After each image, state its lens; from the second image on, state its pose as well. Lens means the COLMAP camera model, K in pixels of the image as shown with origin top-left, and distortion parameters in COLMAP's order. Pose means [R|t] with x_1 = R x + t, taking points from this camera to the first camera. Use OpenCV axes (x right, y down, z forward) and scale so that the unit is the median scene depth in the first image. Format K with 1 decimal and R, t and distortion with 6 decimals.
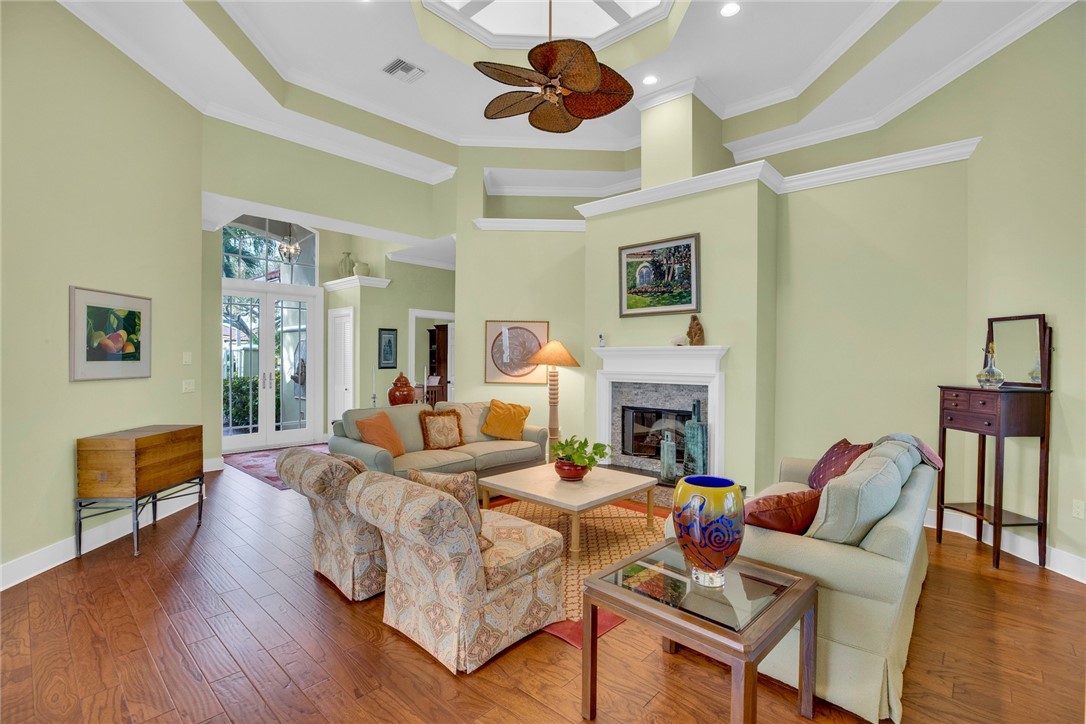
lens RADIAL K [[497.2, 0, 542.1], [0, 497.2, 362.0], [0, 0, 1]] dist [-0.037349, 0.007341]
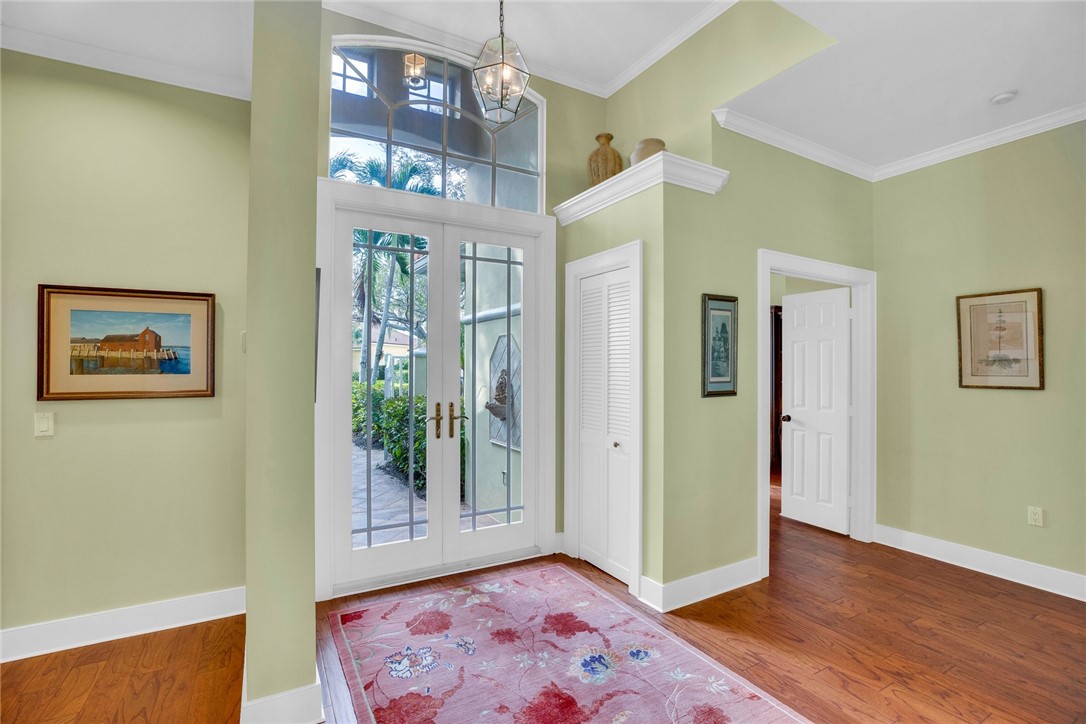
lens RADIAL K [[497.2, 0, 545.7], [0, 497.2, 362.2], [0, 0, 1]] dist [-0.037349, 0.007341]
pose [[0.953382, -0.003903, -0.301741, -0.319950], [-0.000743, 0.999883, -0.015282, -0.007397], [0.301765, 0.014794, 0.953268, 0.570543]]
